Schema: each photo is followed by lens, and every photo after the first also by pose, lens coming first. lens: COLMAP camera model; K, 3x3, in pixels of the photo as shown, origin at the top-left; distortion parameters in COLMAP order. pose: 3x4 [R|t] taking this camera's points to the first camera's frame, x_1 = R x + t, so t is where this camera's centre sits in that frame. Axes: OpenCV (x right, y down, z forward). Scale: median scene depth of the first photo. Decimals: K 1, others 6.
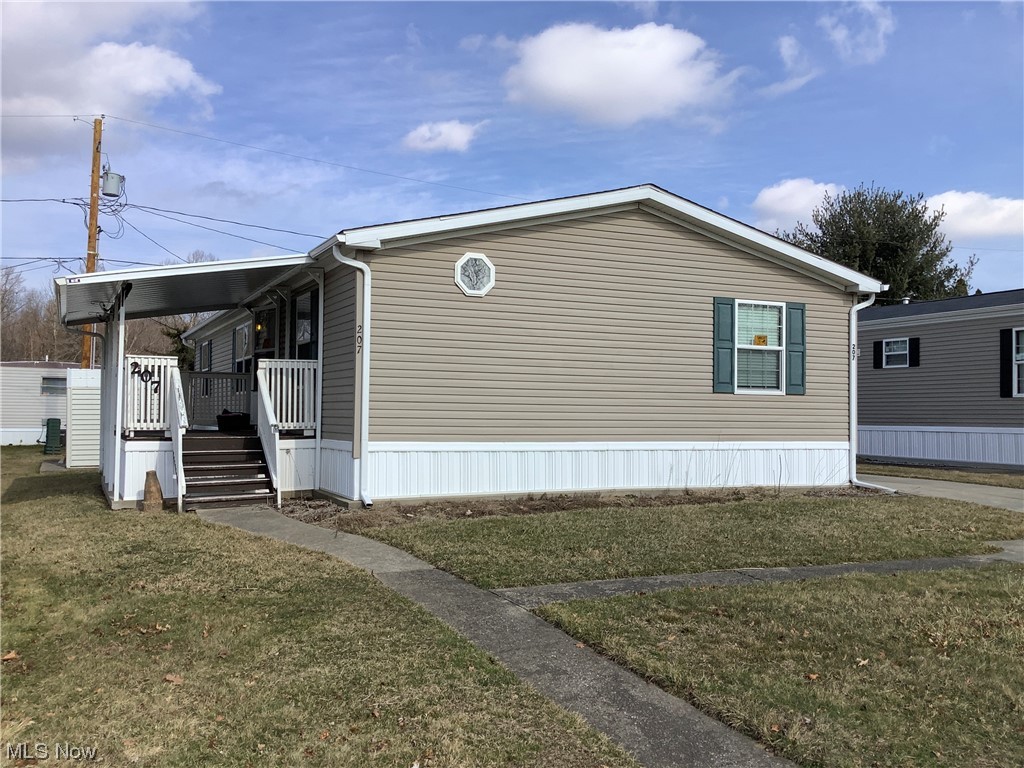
lens RADIAL K [[927.6, 0, 514.9], [0, 927.6, 380.6], [0, 0, 1]] dist [0.098244, -0.189207]
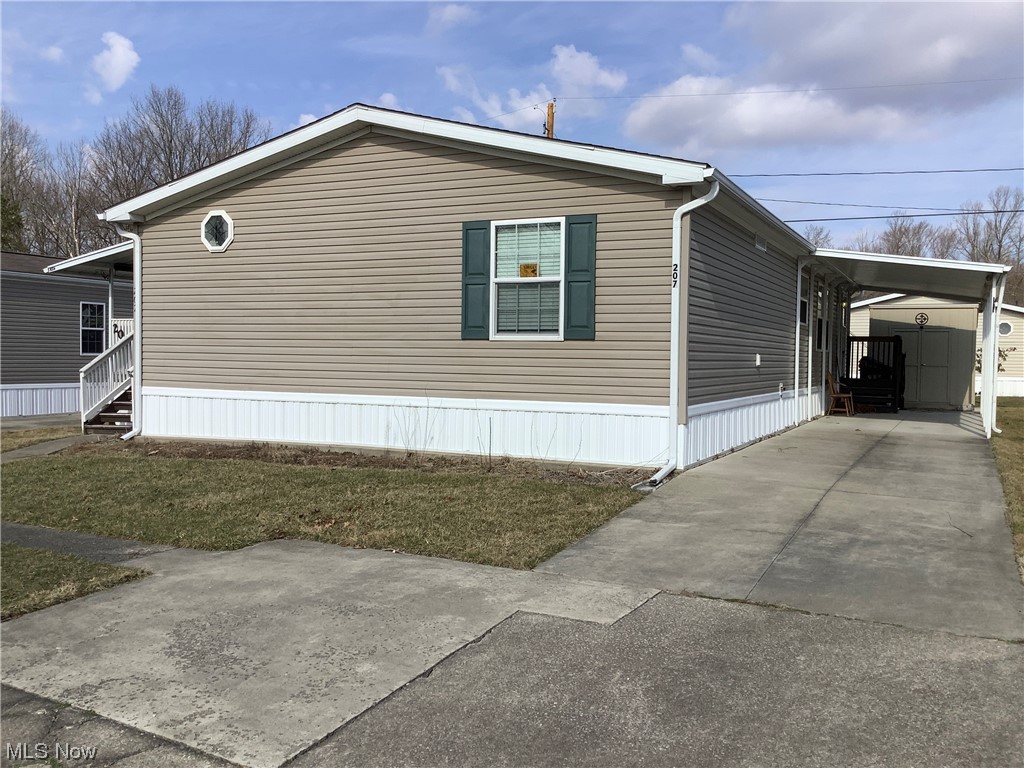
lens RADIAL K [[927.6, 0, 519.6], [0, 927.6, 384.8], [0, 0, 1]] dist [0.098244, -0.189207]
pose [[0.634312, 0.021568, -0.772776, 0.871282], [0.022581, 0.998667, 0.046407, 0.016001], [0.772748, -0.046886, 0.632979, 0.509640]]
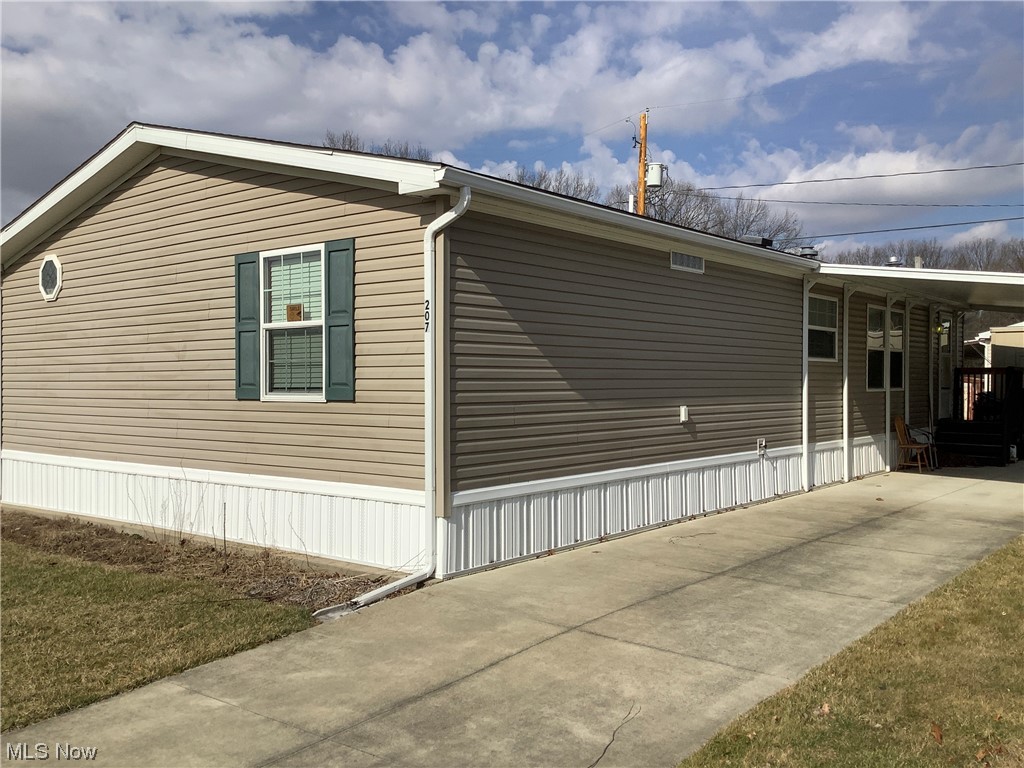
lens RADIAL K [[927.6, 0, 518.0], [0, 927.6, 382.6], [0, 0, 1]] dist [0.098244, -0.189207]
pose [[0.435121, -0.010753, -0.900308, 0.890954], [0.042221, 0.999072, 0.008473, 0.003605], [0.899382, -0.041699, 0.435171, 0.878478]]
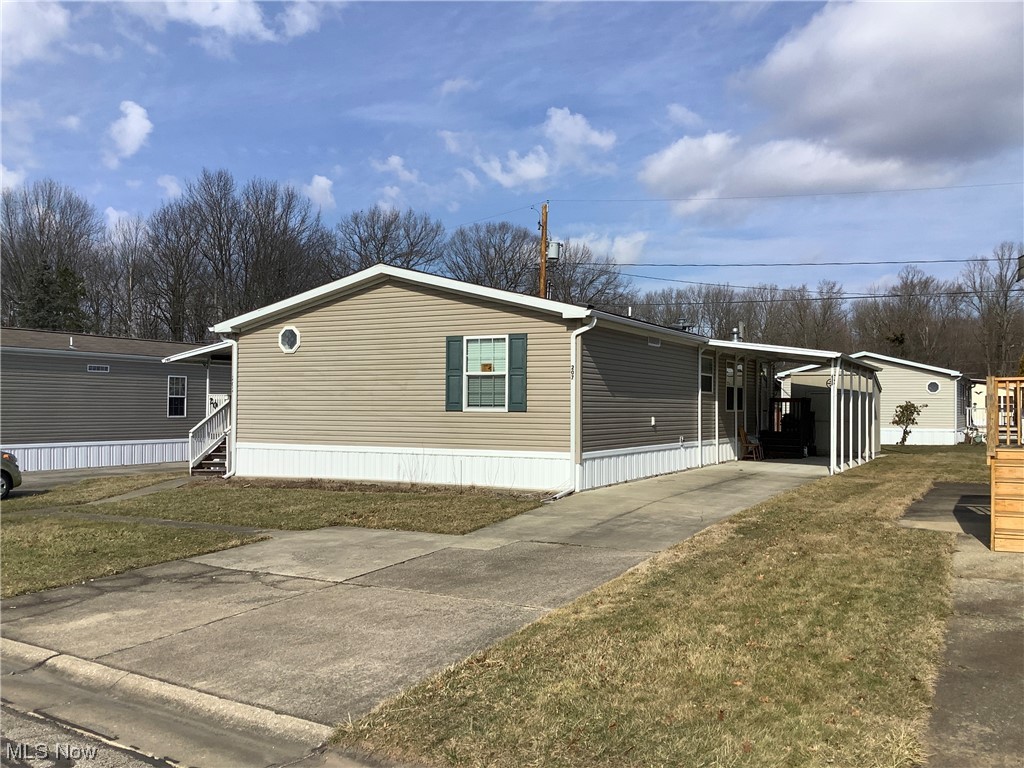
lens RADIAL K [[927.6, 0, 520.9], [0, 927.6, 372.4], [0, 0, 1]] dist [0.098244, -0.189207]
pose [[0.609723, -0.036196, -0.791788, 1.283202], [0.030708, 0.999285, -0.022035, -0.008487], [0.792019, -0.010879, 0.610399, 0.291656]]
